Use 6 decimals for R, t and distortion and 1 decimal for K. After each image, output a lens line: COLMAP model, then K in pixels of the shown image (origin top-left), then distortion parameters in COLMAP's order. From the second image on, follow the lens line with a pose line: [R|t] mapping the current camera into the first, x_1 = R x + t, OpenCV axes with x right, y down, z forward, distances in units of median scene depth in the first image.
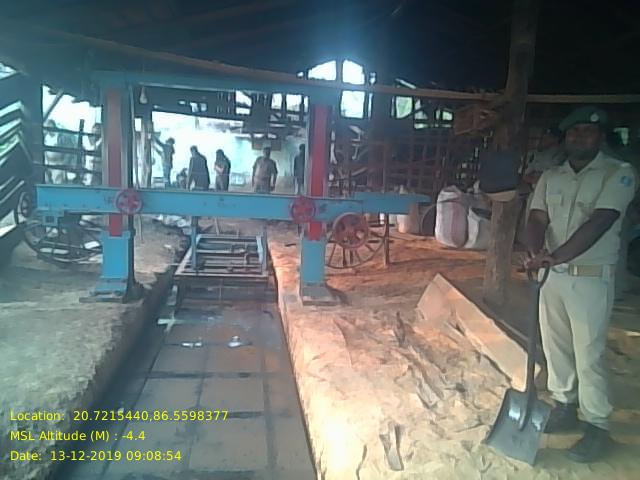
lens RADIAL K [[533.2, 0, 334.4], [0, 533.2, 239.2], [0, 0, 1]] dist [0.109557, -0.197001]
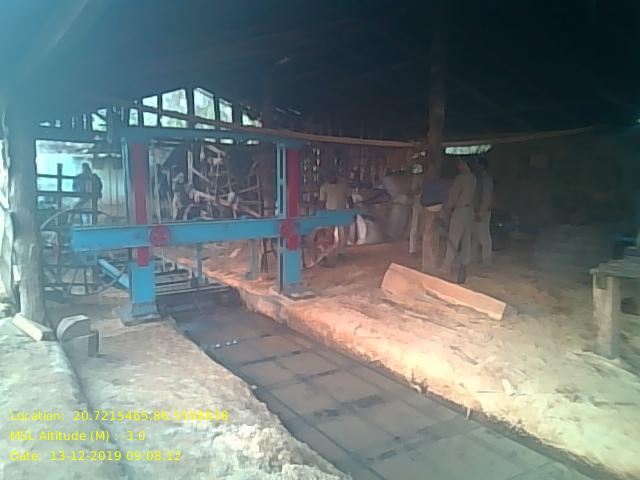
lens RADIAL K [[533.2, 0, 334.4], [0, 533.2, 239.2], [0, 0, 1]] dist [0.109557, -0.197001]
pose [[0.891522, -0.103410, 0.441017, -0.564758], [0.102125, 0.994413, 0.026725, -0.054207], [-0.441316, 0.021213, 0.897101, -0.240221]]
